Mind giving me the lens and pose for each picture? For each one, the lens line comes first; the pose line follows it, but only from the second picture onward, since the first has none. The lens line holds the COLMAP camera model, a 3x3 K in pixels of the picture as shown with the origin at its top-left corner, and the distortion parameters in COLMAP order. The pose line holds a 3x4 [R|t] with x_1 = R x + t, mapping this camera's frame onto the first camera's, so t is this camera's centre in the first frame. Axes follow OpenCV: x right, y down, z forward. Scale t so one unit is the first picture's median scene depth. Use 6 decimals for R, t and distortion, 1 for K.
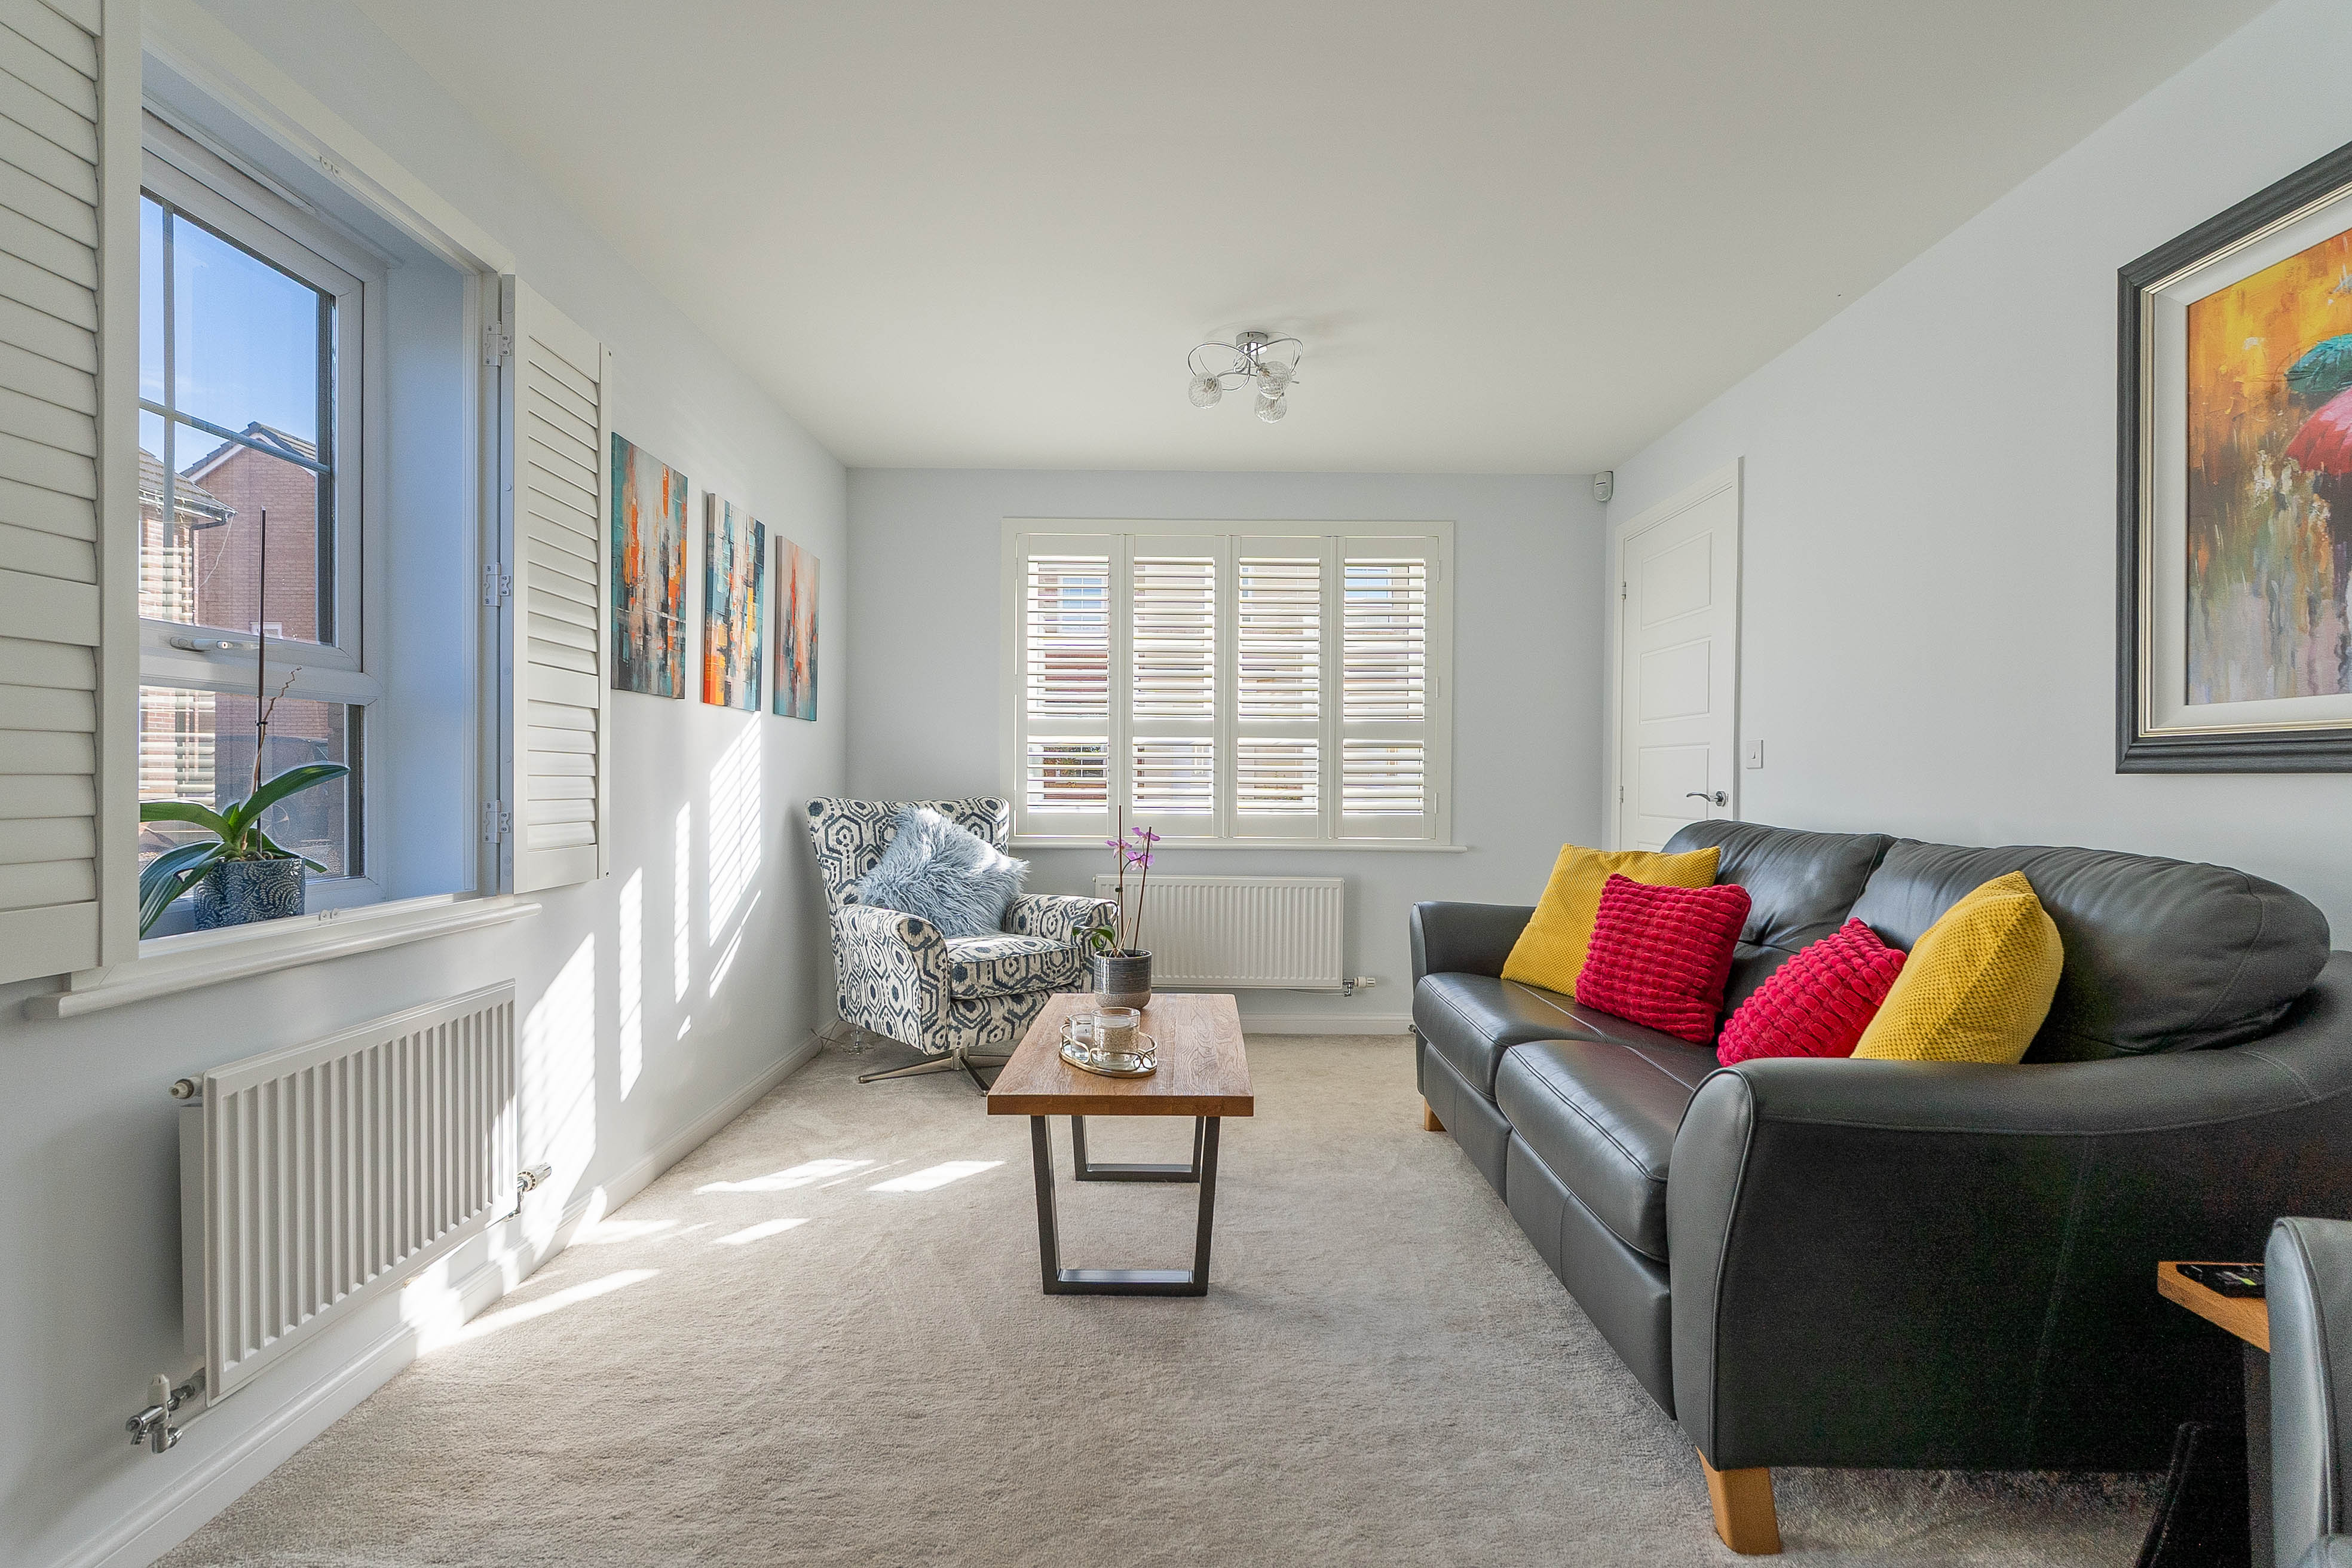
lens RADIAL K [[1072.3, 0, 1176.0], [0, 1072.3, 784.0], [0, 0, 1]] dist [-0.001406, -0.000039]
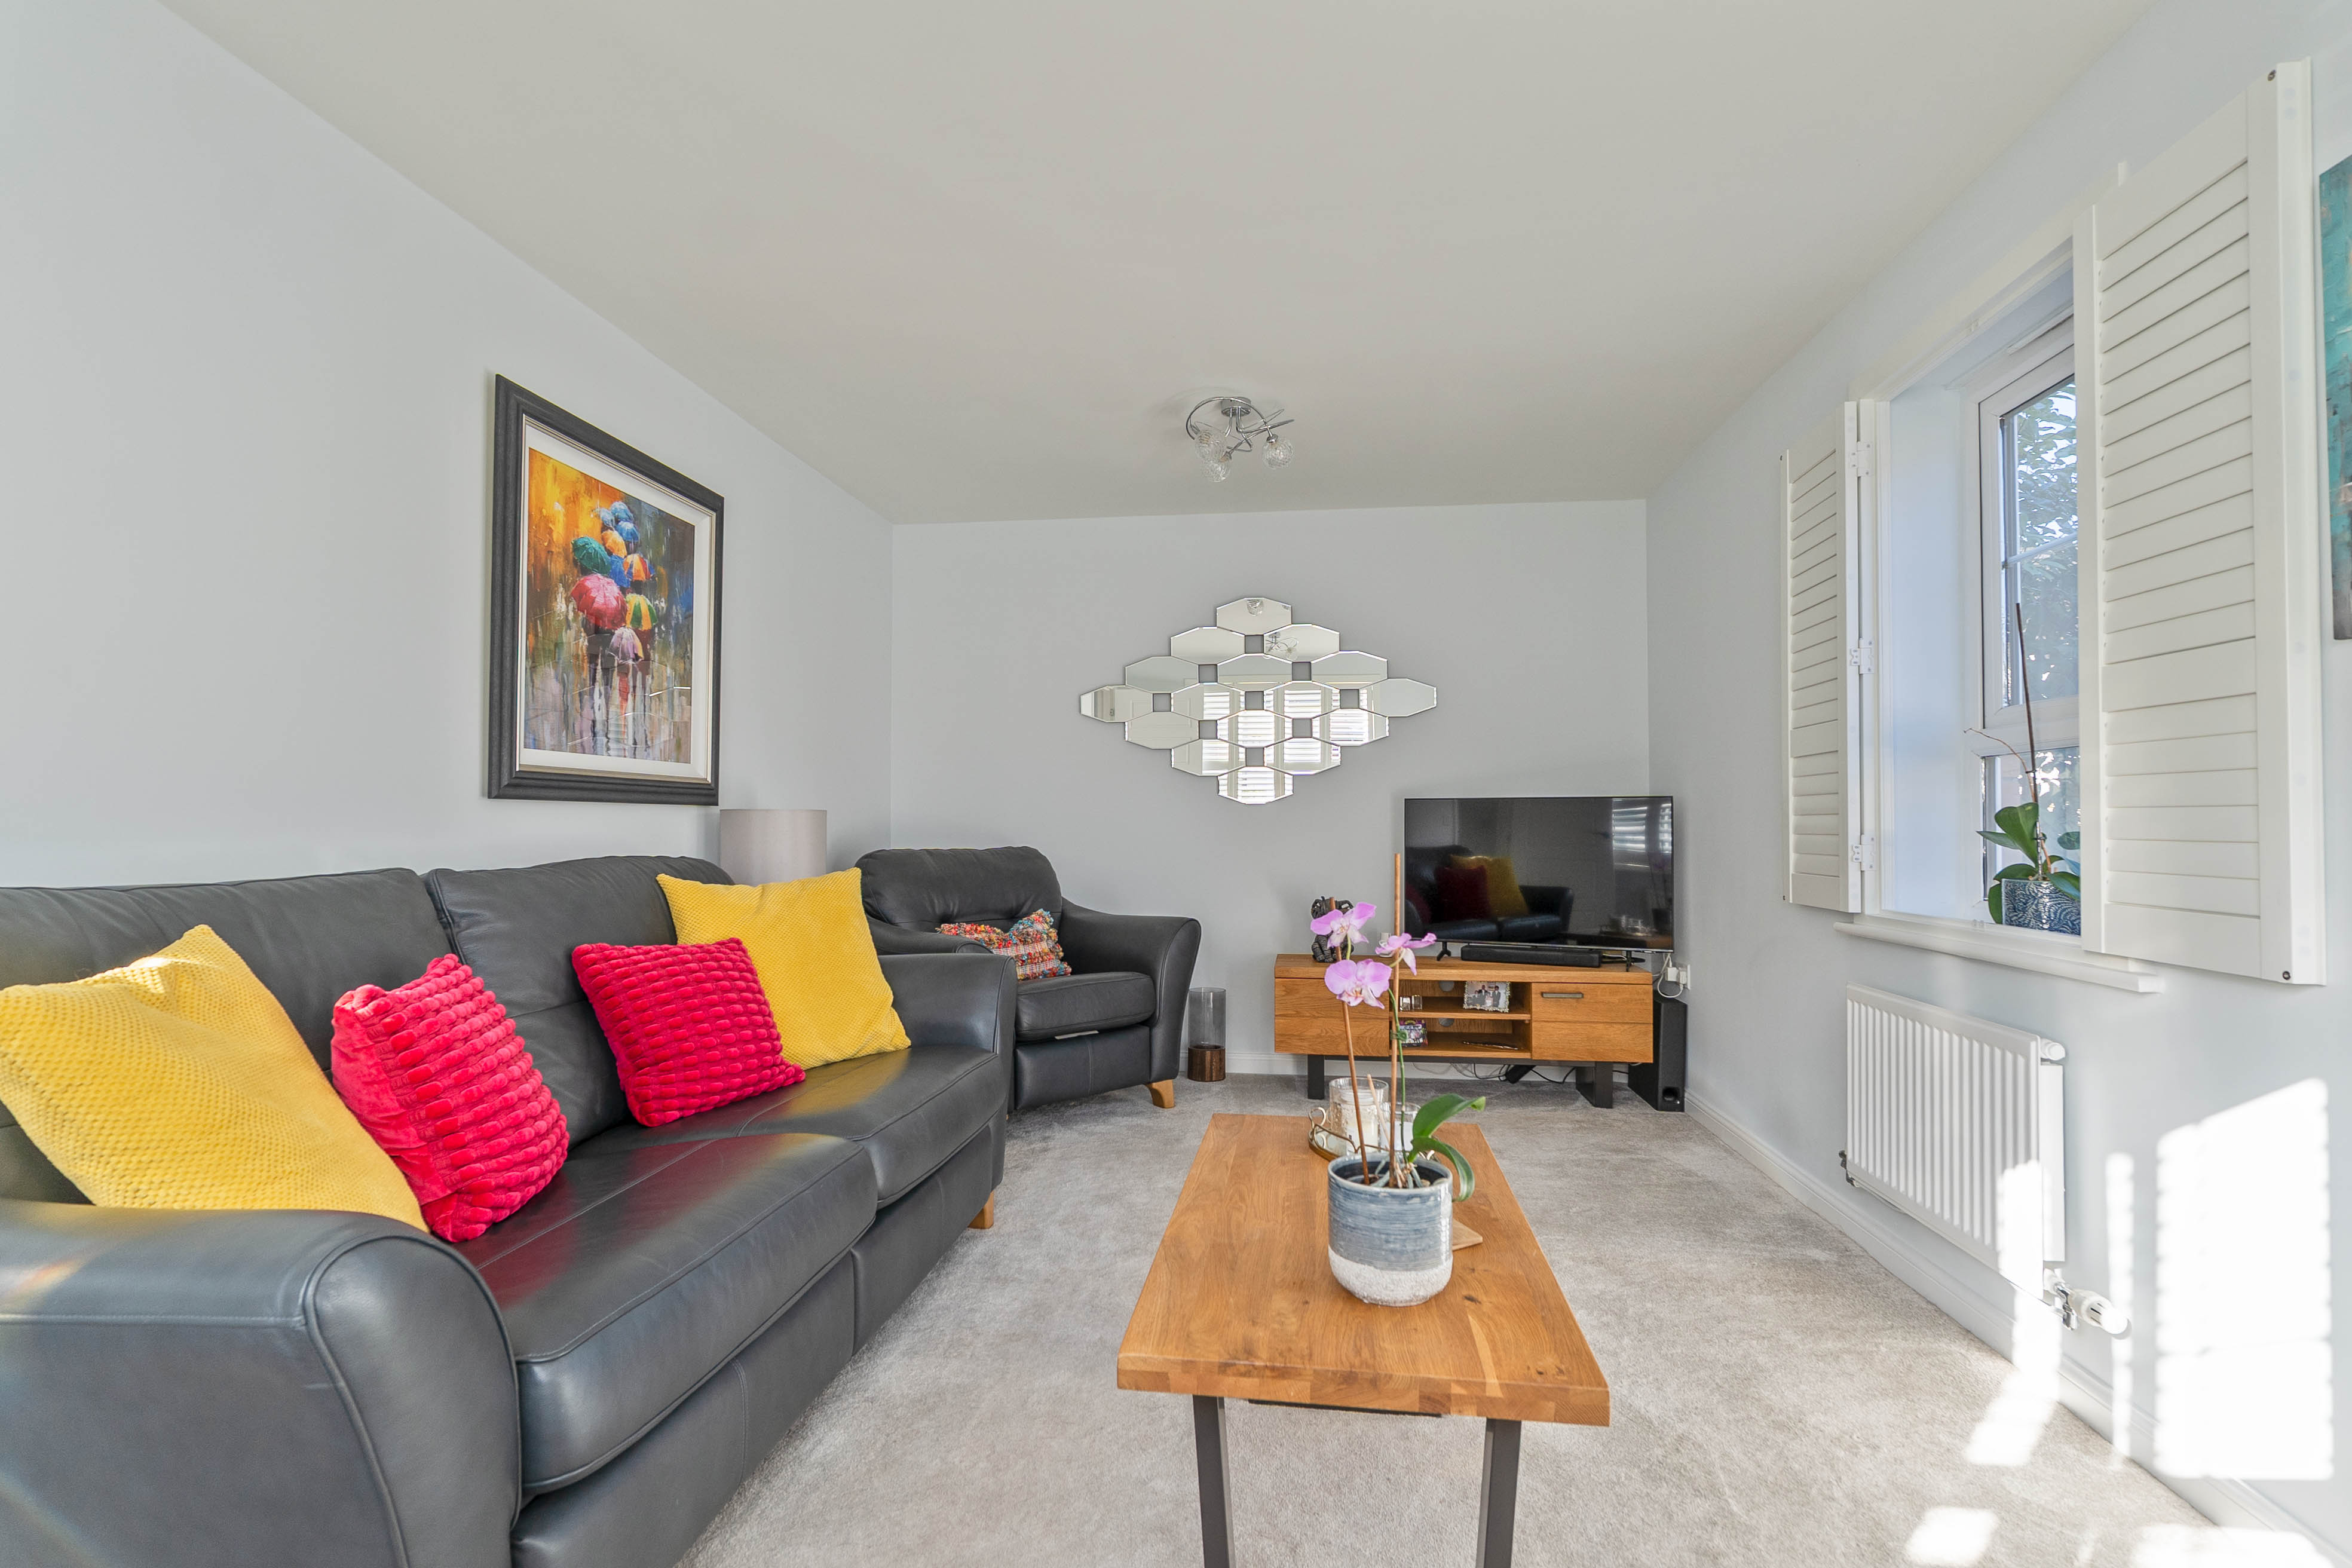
lens RADIAL K [[1124.9, 0, 1176.8], [0, 1124.9, 813.2], [0, 0, 1]] dist [0.001312, 0.000514]
pose [[-0.992759, -0.005672, 0.119989, -0.013980], [-0.005817, 0.999983, -0.000852, 0.001623], [-0.119982, -0.001544, -0.992775, 1.564003]]
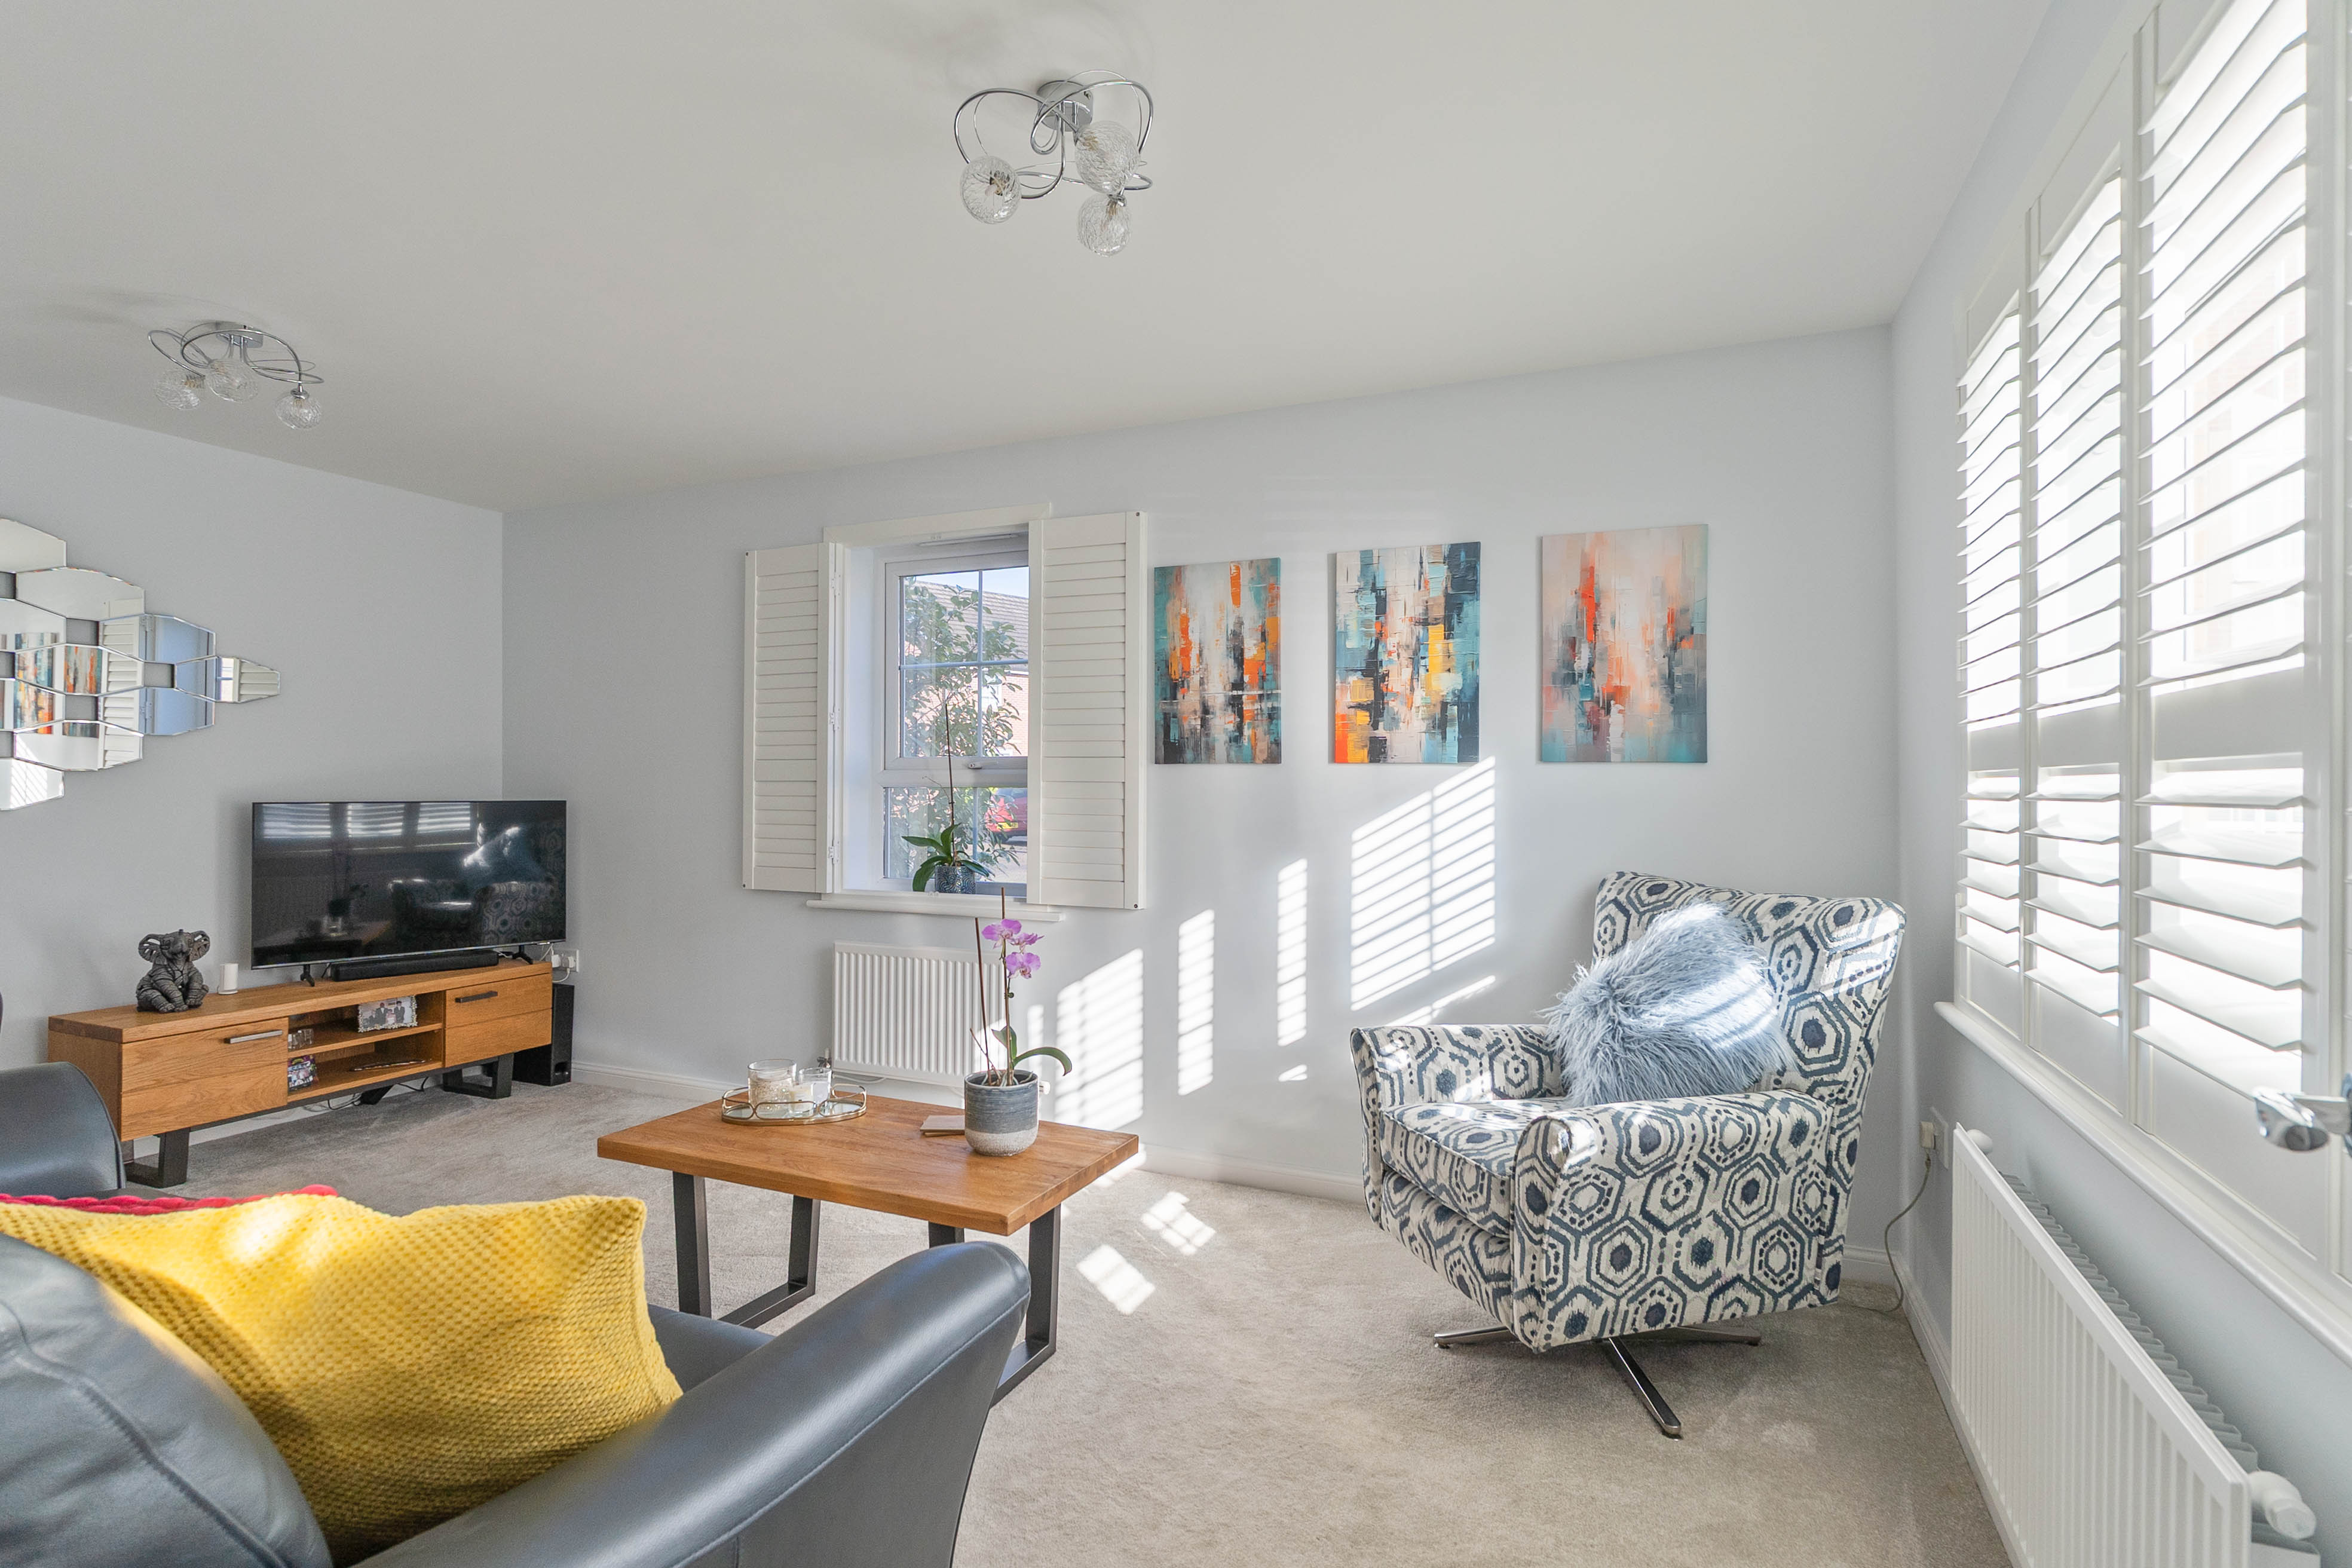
lens RADIAL K [[1138.5, 0, 1200.4], [0, 1138.5, 784.5], [0, 0, 1]] dist [0.001215, 0.000315]
pose [[-0.381921, -0.009199, -0.924149, 0.692304], [-0.016919, 0.999852, -0.002961, -0.059008], [0.924040, 0.014505, -0.382020, 1.509273]]
